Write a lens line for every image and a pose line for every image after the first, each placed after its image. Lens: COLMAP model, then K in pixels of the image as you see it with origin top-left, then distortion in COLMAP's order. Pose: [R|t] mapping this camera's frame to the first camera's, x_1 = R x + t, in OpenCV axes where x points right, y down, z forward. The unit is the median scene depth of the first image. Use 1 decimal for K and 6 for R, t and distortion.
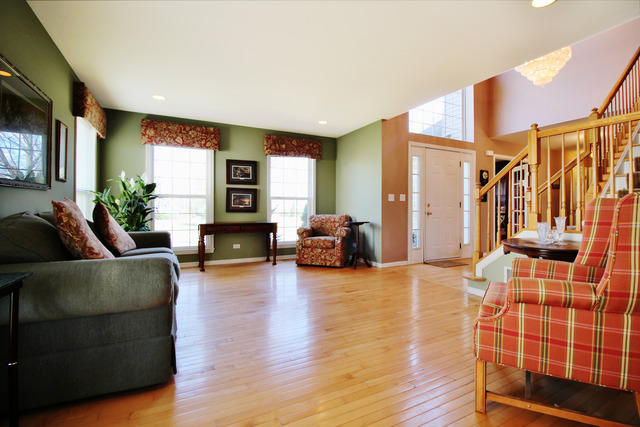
lens RADIAL K [[292.3, 0, 320.7], [0, 292.3, 209.8], [0, 0, 1]] dist [-0.009886, -0.004251]
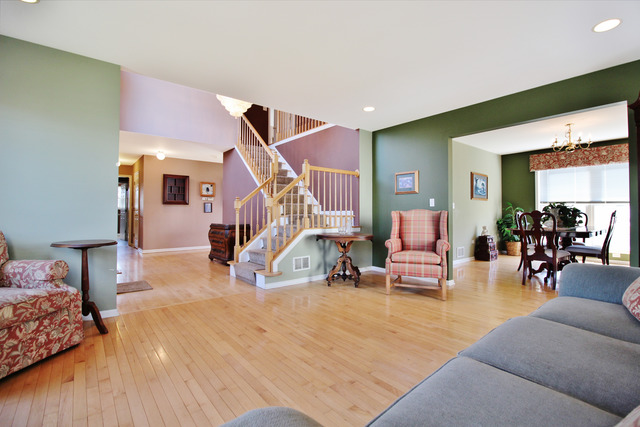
lens RADIAL K [[292.3, 0, 321.0], [0, 292.3, 212.9], [0, 0, 1]] dist [-0.009886, -0.004251]
pose [[-0.210108, 0.004724, 0.977667, -0.459614], [0.005867, 0.999976, -0.003571, -0.005328], [-0.977661, 0.004986, -0.210131, 0.720484]]
